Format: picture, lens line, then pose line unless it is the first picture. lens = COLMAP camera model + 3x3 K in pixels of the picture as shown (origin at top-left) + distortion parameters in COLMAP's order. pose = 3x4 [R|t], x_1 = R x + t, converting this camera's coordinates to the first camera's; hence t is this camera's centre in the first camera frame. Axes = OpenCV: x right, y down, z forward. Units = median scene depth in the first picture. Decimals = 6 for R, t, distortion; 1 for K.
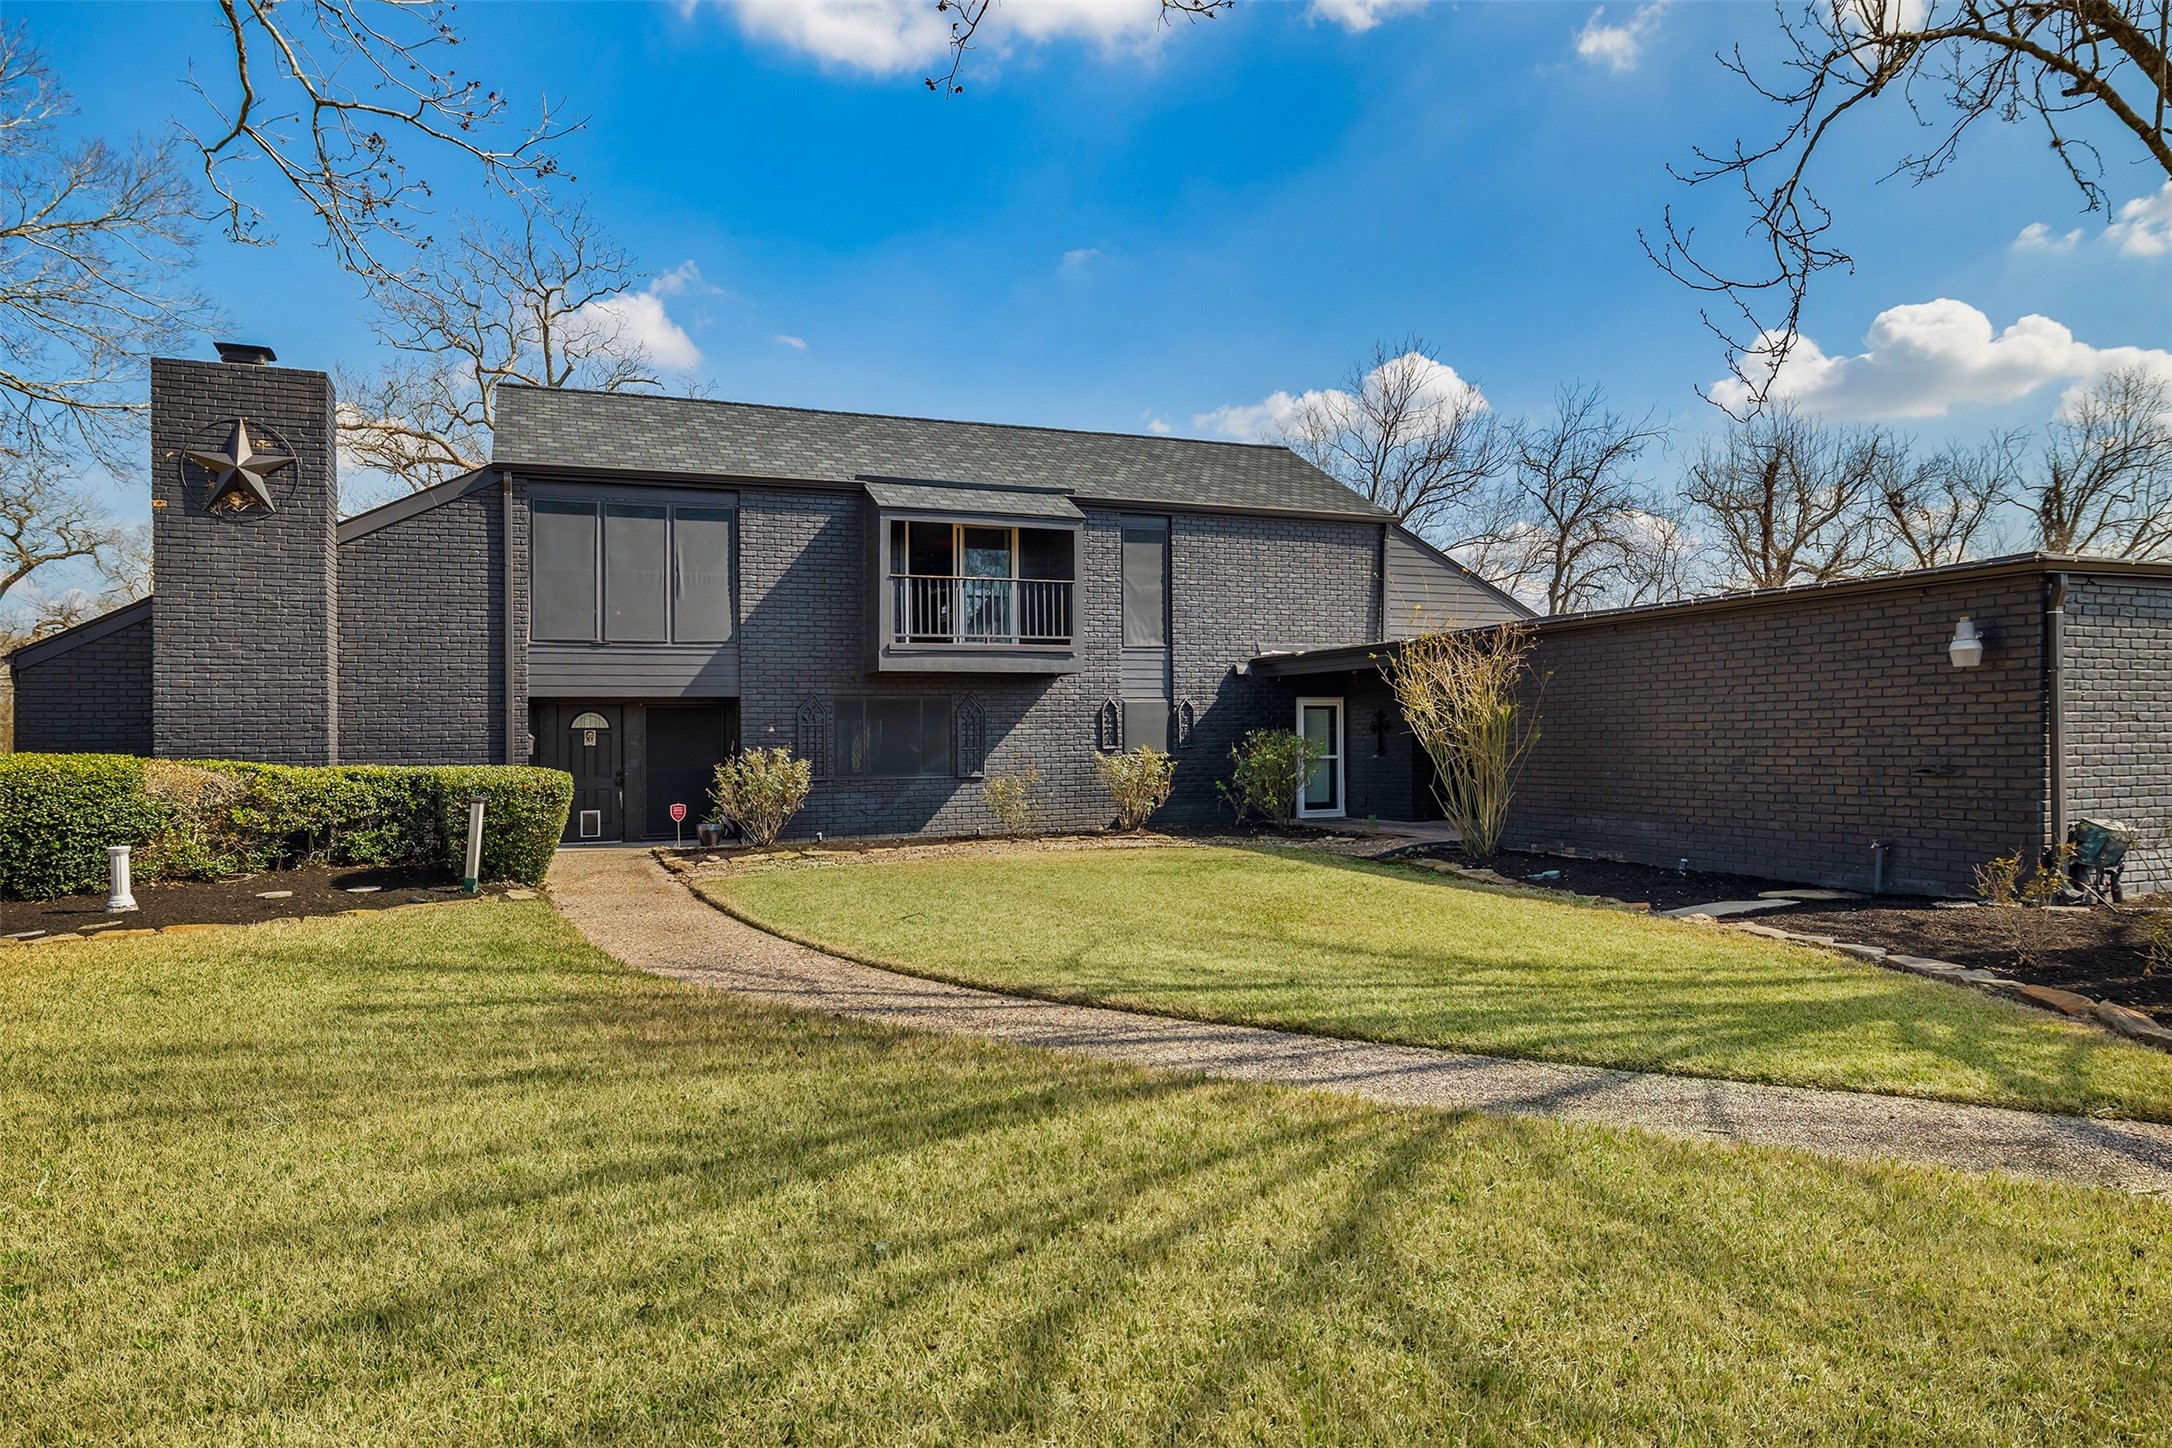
lens RADIAL K [[1327.1, 0, 1081.9], [0, 1327.1, 722.8], [0, 0, 1]] dist [-0.007412, -0.000259]
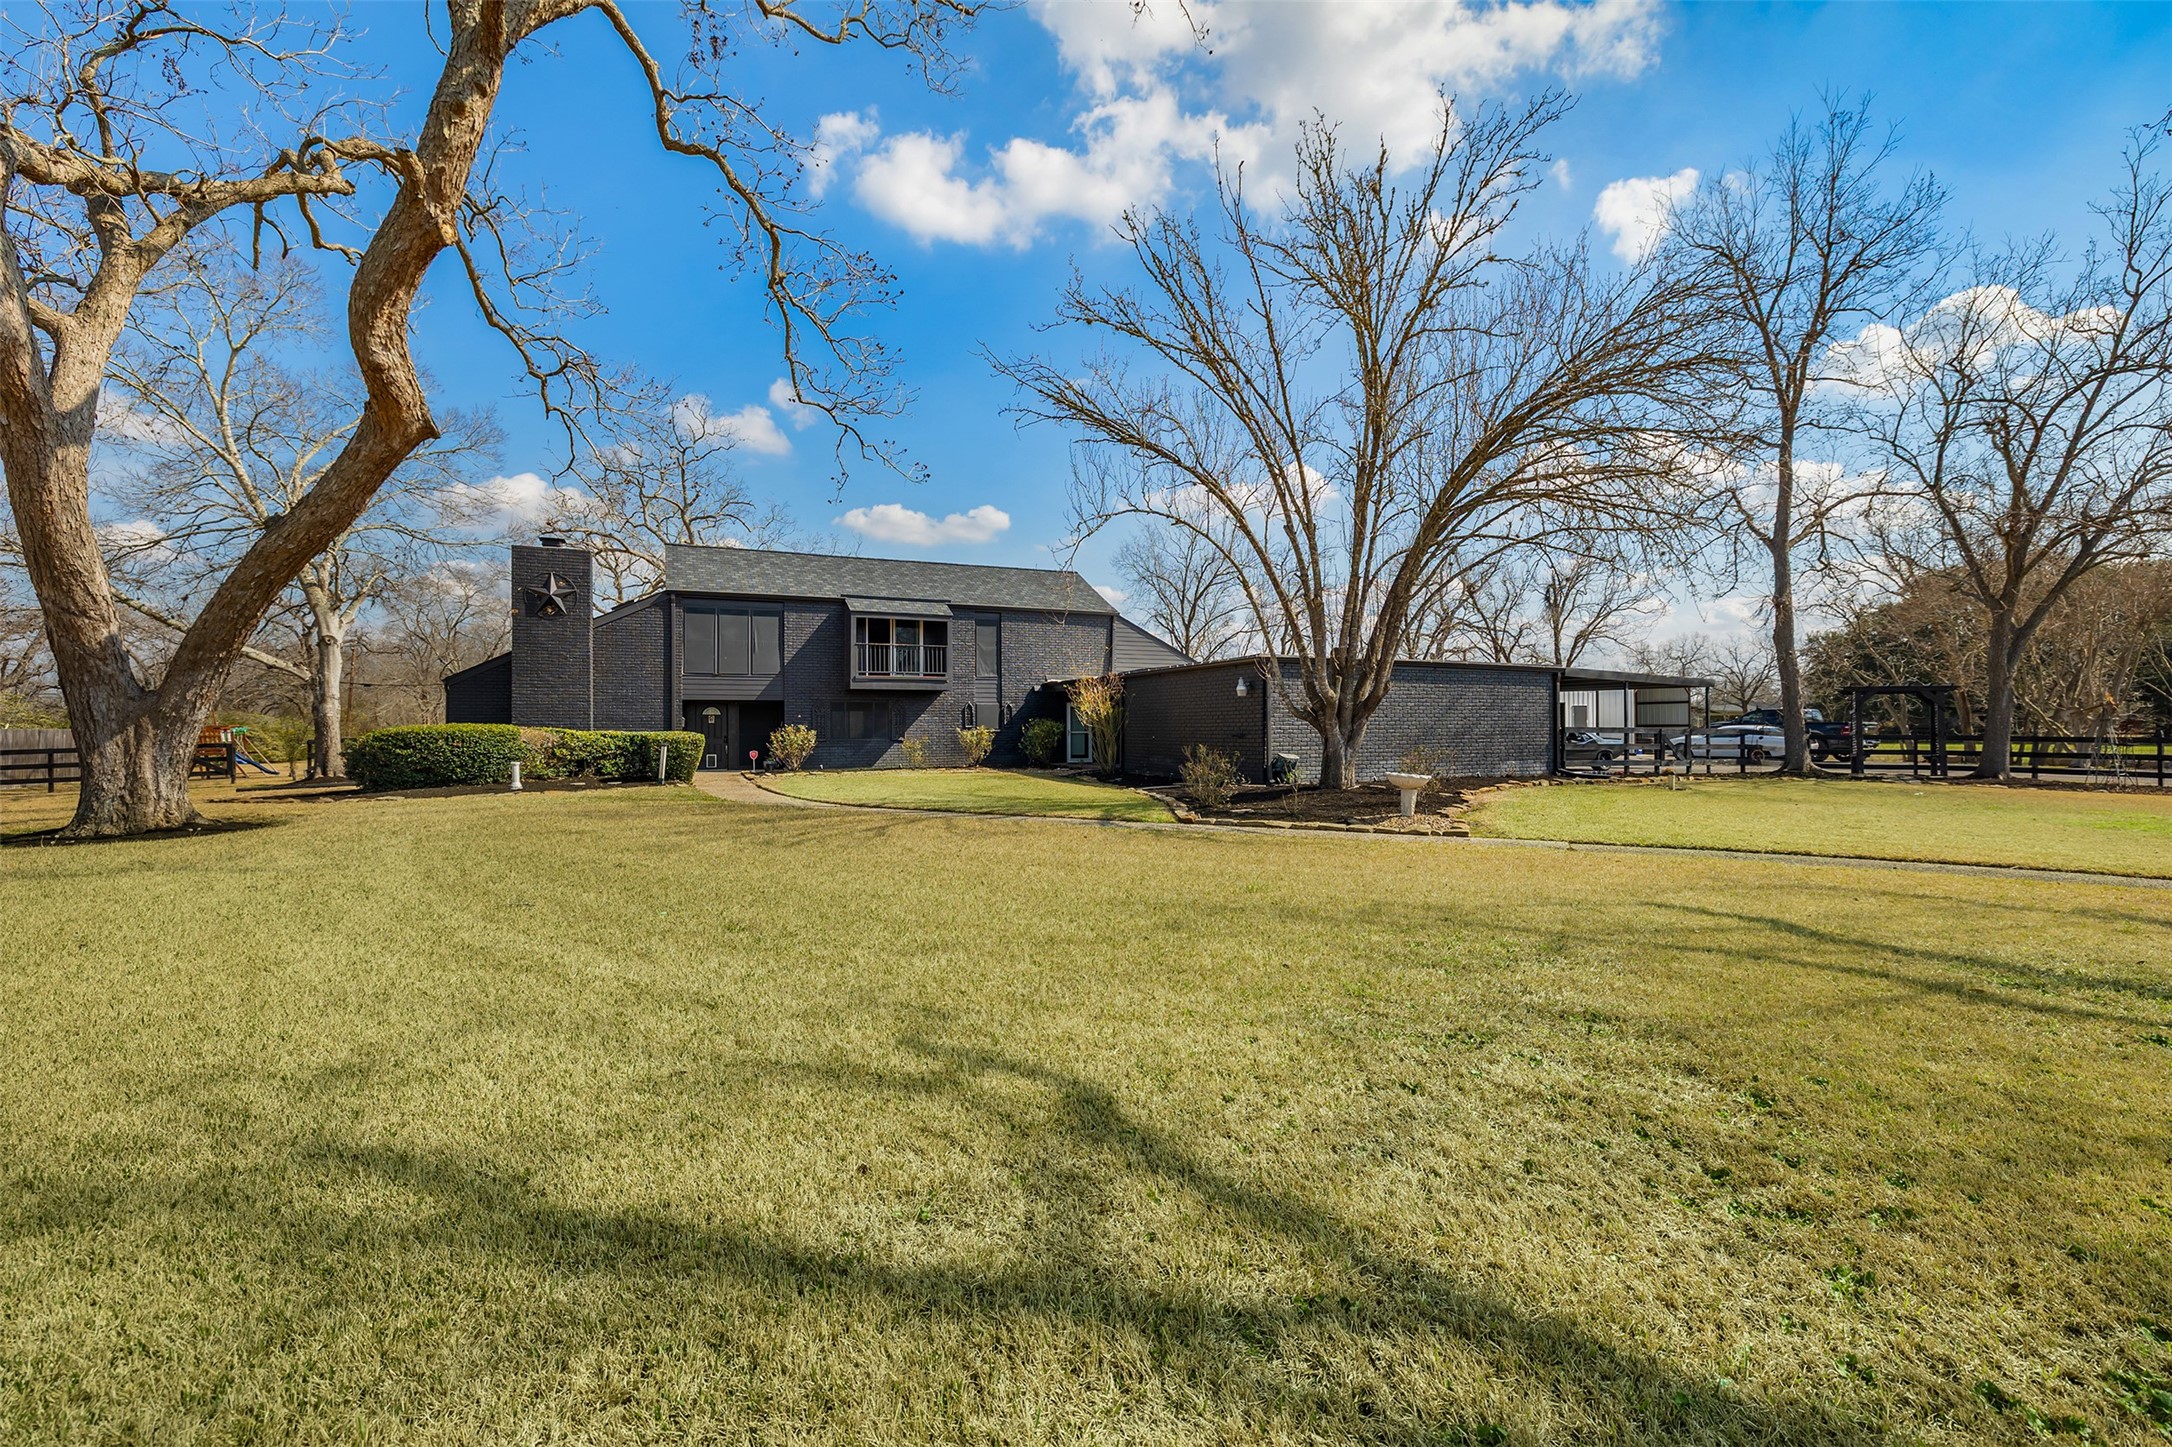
lens RADIAL K [[921.3, 0, 1078.1], [0, 921.3, 722.9], [0, 0, 1]] dist [0.000530, 0.000200]
pose [[0.999579, 0.009005, 0.027584, 0.166884], [-0.009300, 0.999901, 0.010604, -0.003828], [-0.027486, -0.010856, 0.999563, -0.468765]]
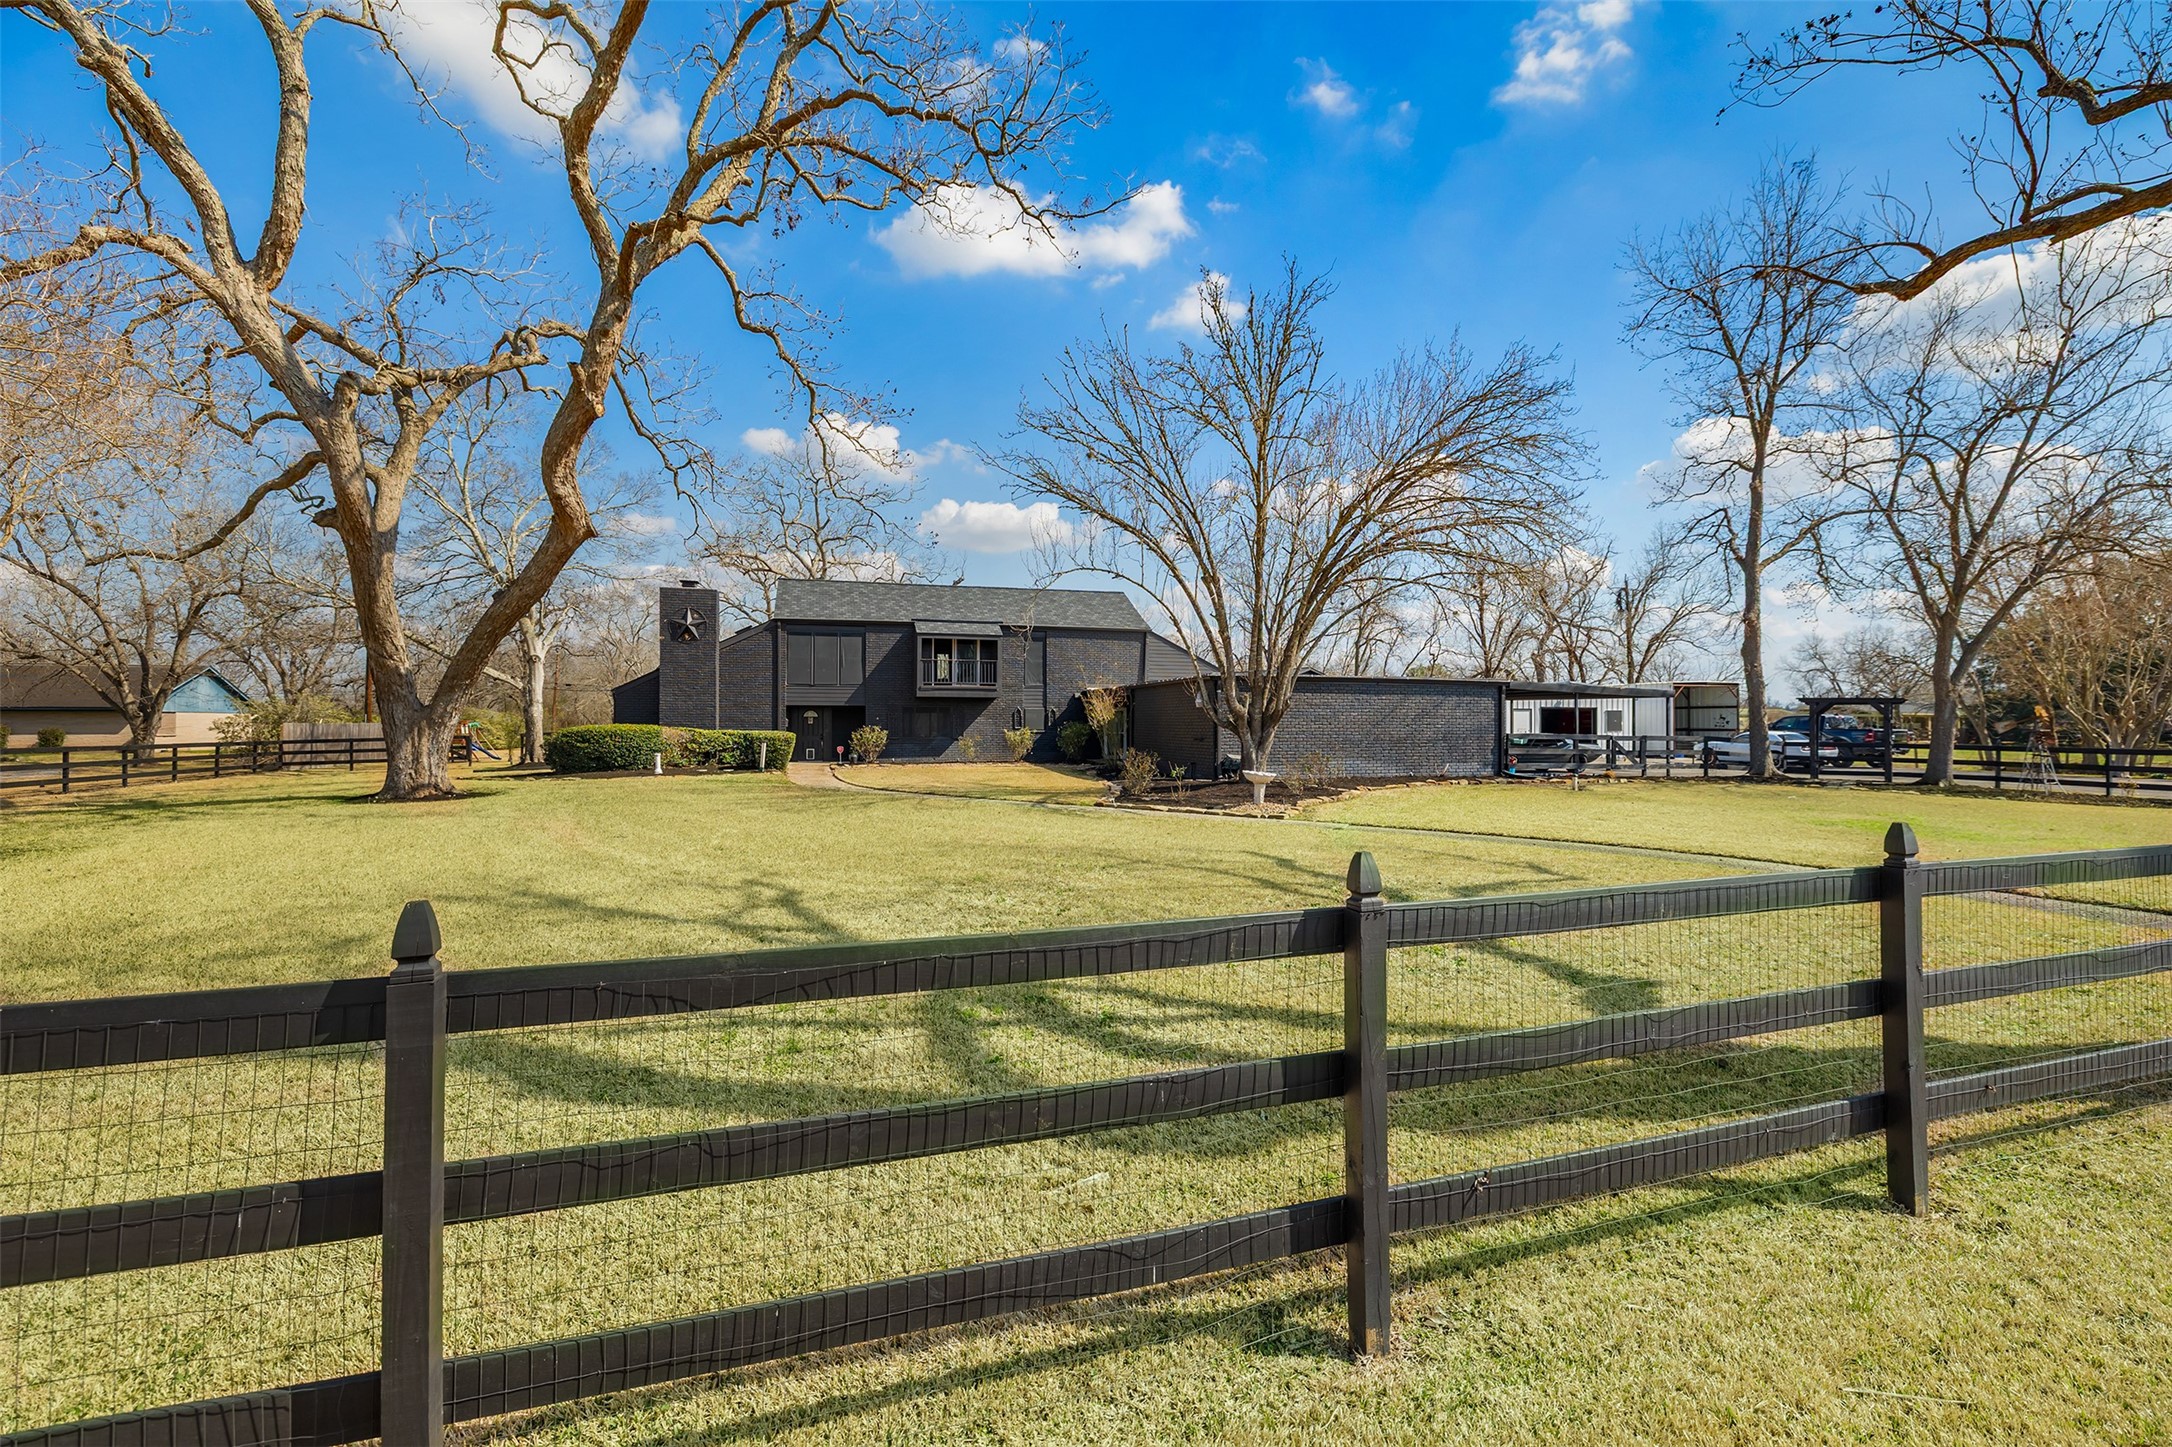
lens RADIAL K [[921.3, 0, 1075.3], [0, 921.3, 720.6], [0, 0, 1]] dist [0.000530, 0.000200]
pose [[0.991442, 0.015834, -0.129587, 0.381114], [-0.013890, 0.999777, 0.015886, -0.024768], [0.129810, -0.013950, 0.991441, -0.727944]]
